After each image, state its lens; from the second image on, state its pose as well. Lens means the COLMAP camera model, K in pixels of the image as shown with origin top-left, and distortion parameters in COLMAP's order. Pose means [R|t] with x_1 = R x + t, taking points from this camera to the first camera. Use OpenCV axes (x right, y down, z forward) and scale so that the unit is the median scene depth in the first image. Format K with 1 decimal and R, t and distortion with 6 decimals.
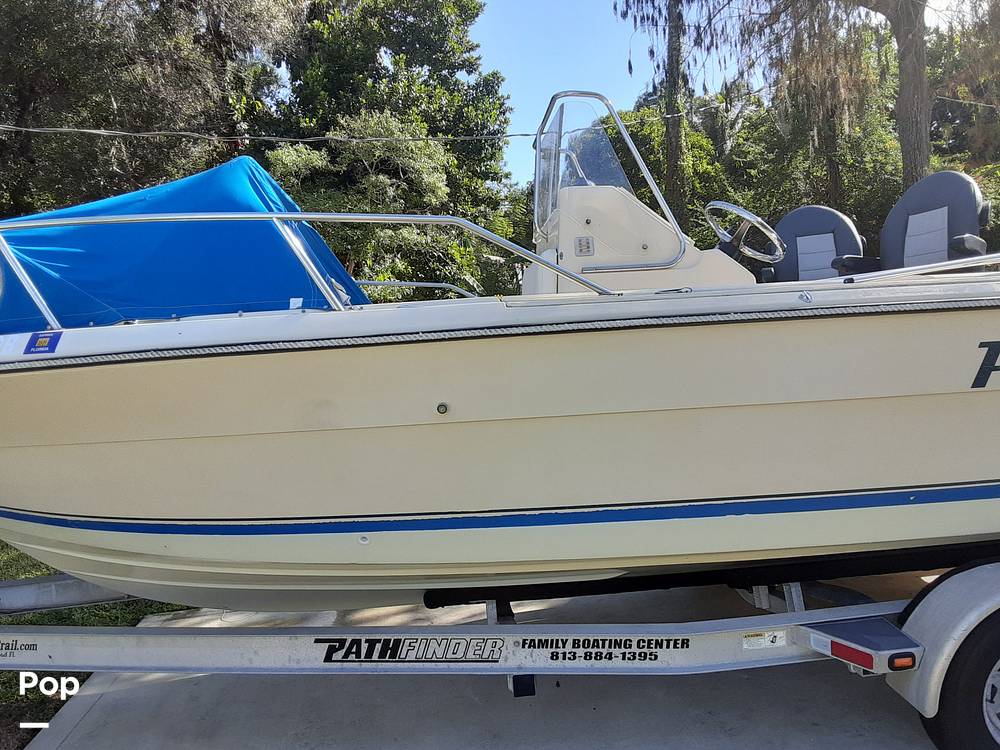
lens RADIAL K [[805.7, 0, 500.0], [0, 805.7, 375.0], [0, 0, 1]] dist [0.101556, -0.152650]
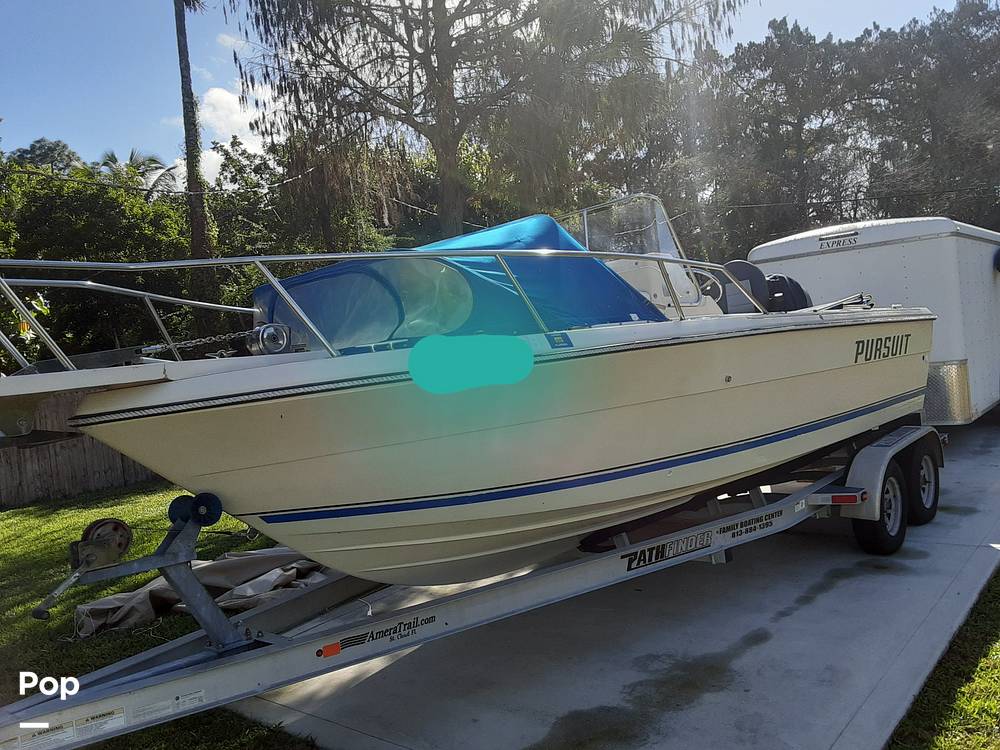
lens RADIAL K [[805.7, 0, 500.0], [0, 805.7, 375.0], [0, 0, 1]] dist [0.101556, -0.152650]
pose [[0.737812, -0.029673, 0.674354, -1.342017], [0.091417, 0.994222, -0.056272, 0.073102], [-0.668787, 0.103165, 0.736261, 0.075593]]
